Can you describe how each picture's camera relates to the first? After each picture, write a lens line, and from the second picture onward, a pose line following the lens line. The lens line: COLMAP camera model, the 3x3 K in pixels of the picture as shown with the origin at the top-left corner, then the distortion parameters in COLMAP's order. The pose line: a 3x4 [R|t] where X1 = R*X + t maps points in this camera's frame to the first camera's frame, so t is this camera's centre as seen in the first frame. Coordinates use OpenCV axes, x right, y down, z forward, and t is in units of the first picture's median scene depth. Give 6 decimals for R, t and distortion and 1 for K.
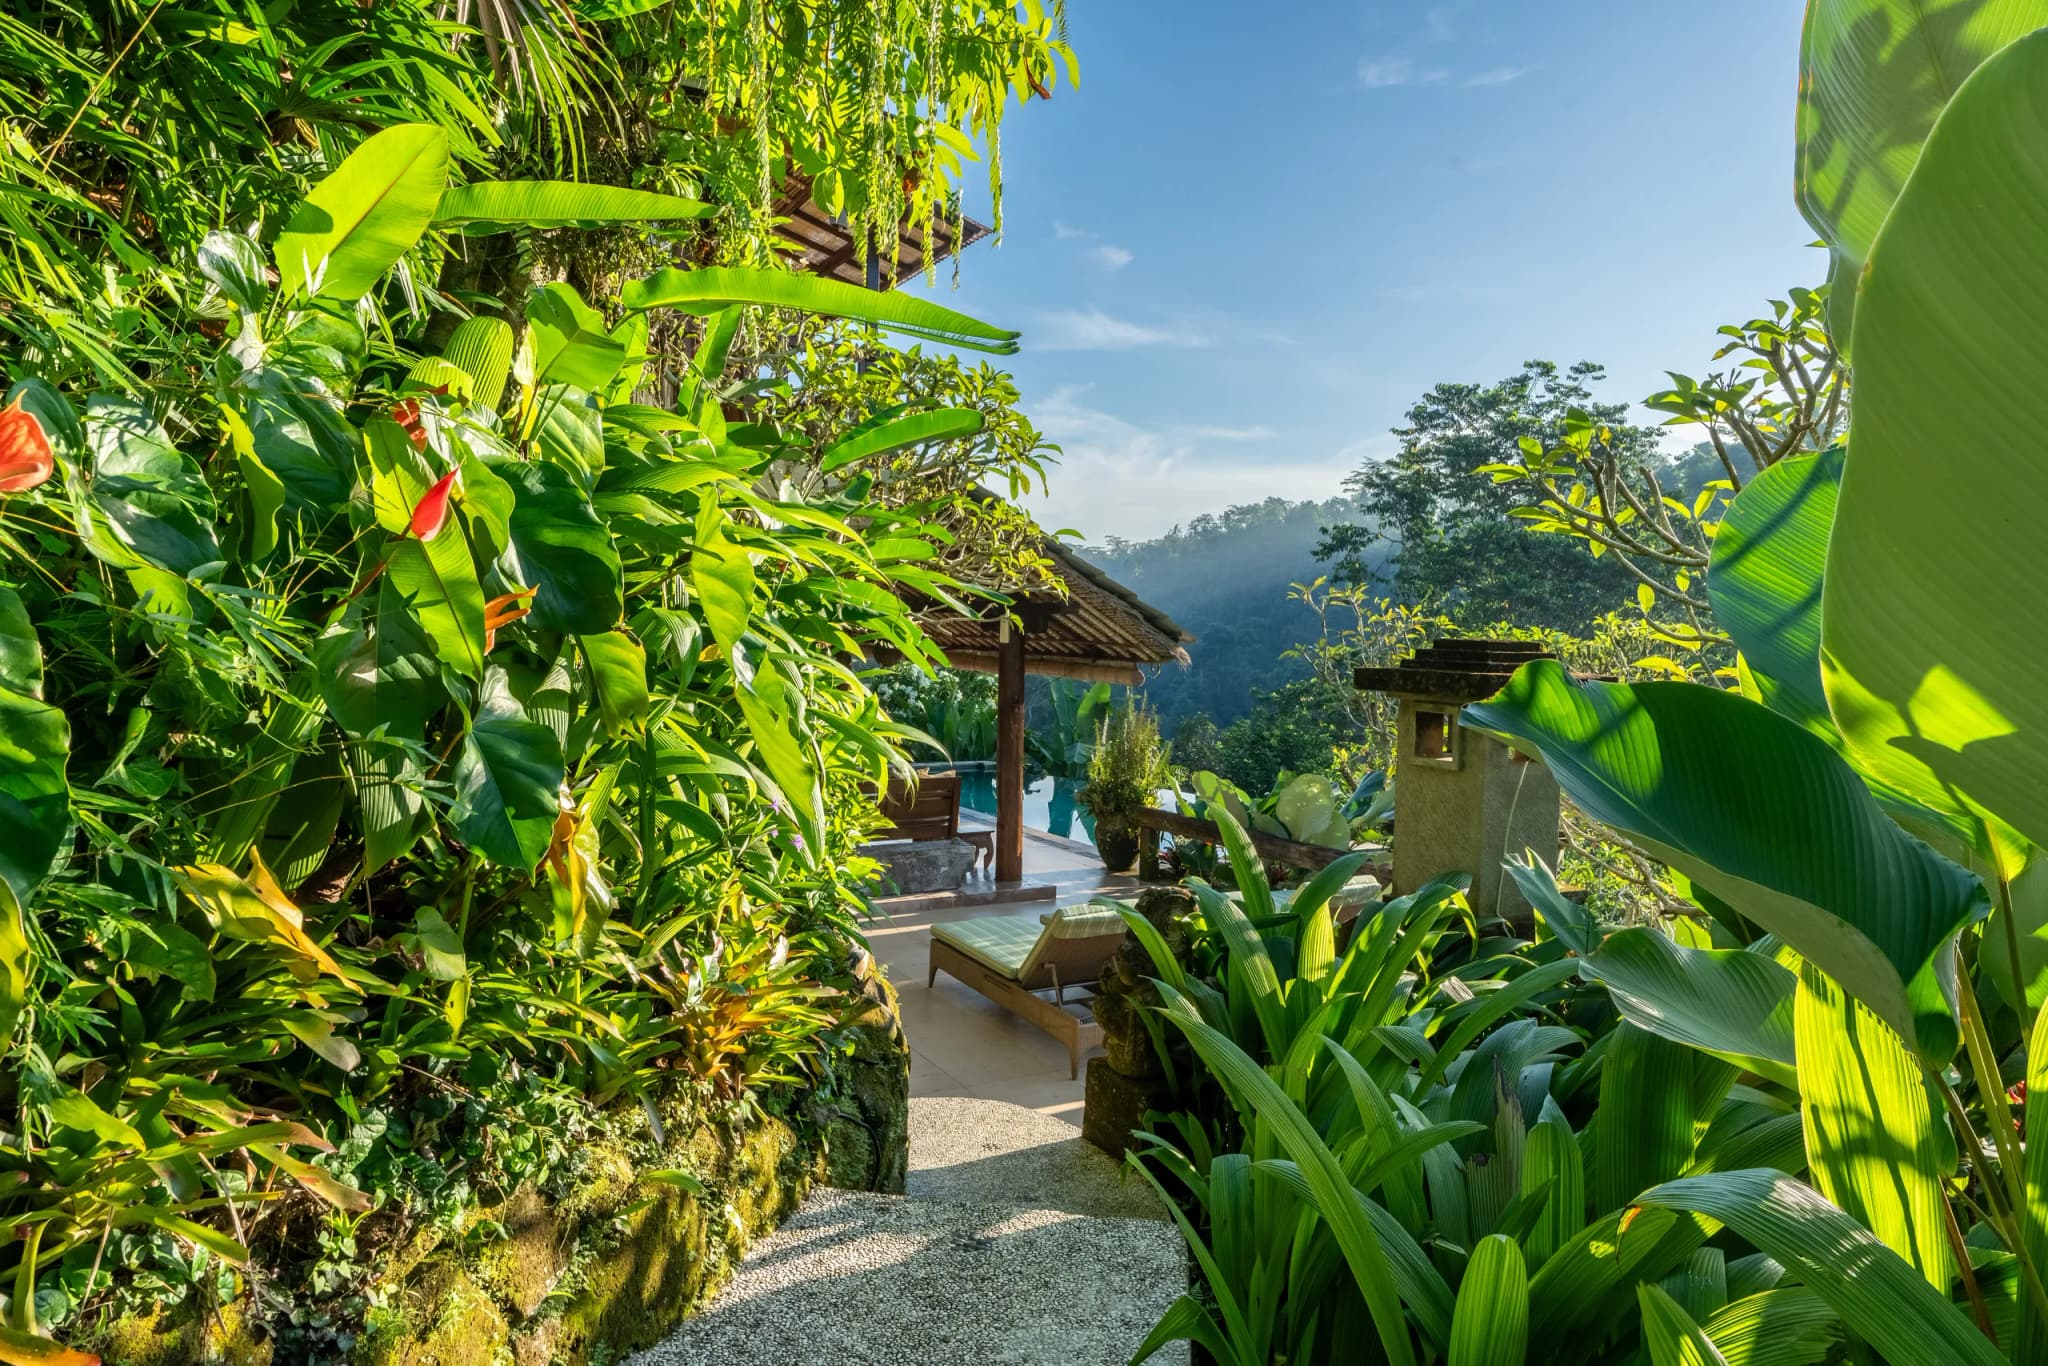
lens RADIAL K [[1611.8, 0, 1022.8], [0, 1611.8, 684.4], [0, 0, 1]] dist [0.005899, 0.001972]
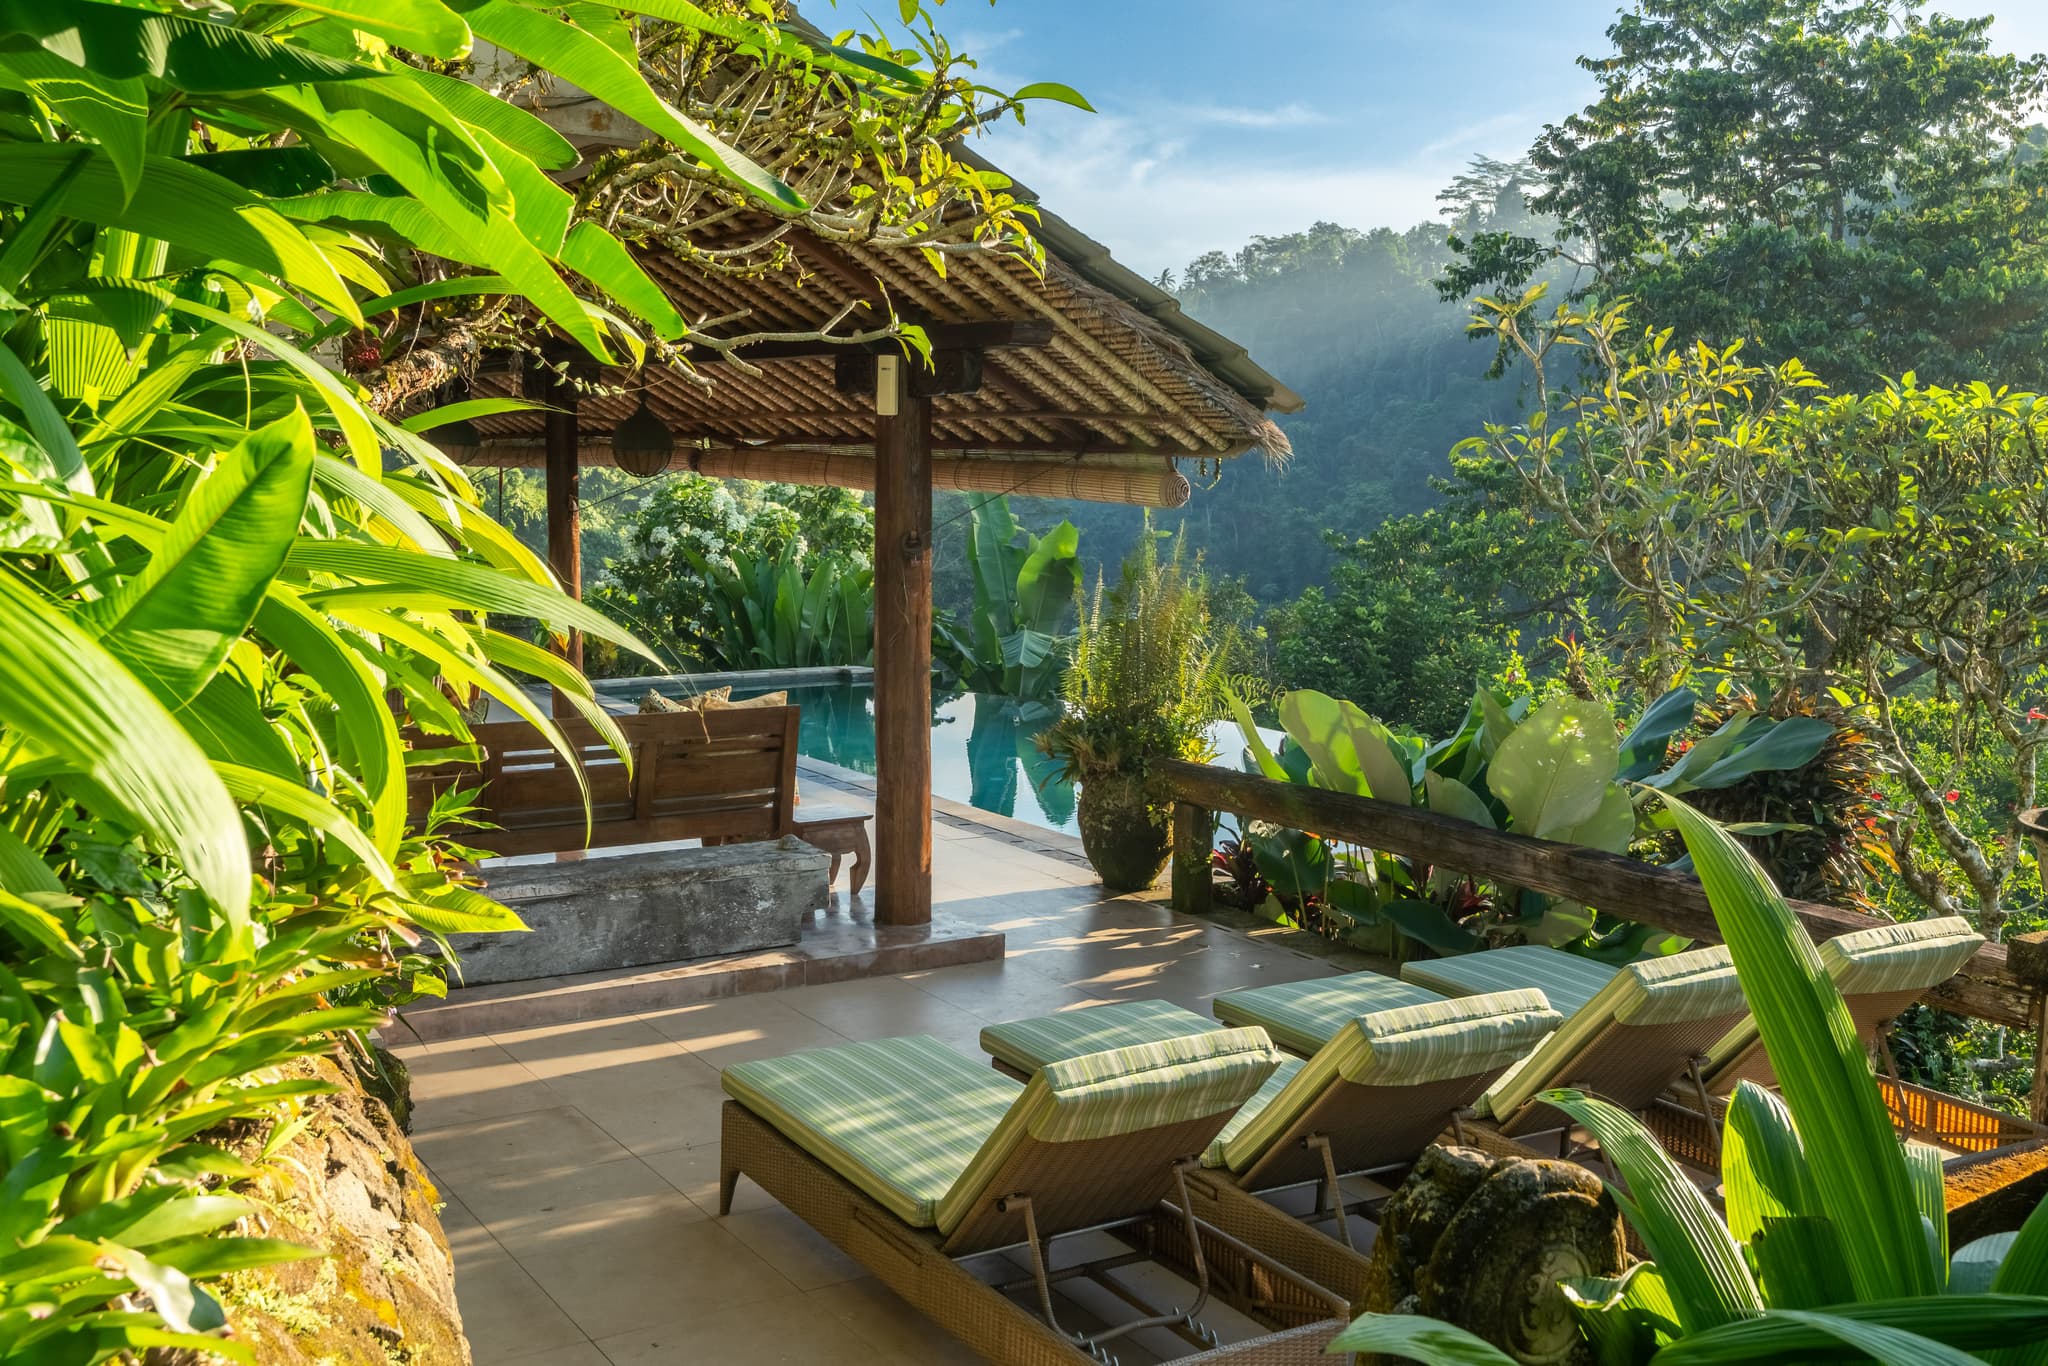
lens RADIAL K [[1611.8, 0, 1028.9], [0, 1611.8, 678.0], [0, 0, 1]] dist [0.005899, 0.001972]
pose [[0.996630, -0.014700, 0.080697, -0.008696], [0.009557, 0.997920, 0.063752, 0.018973], [-0.081466, -0.062766, 0.994698, 0.500224]]
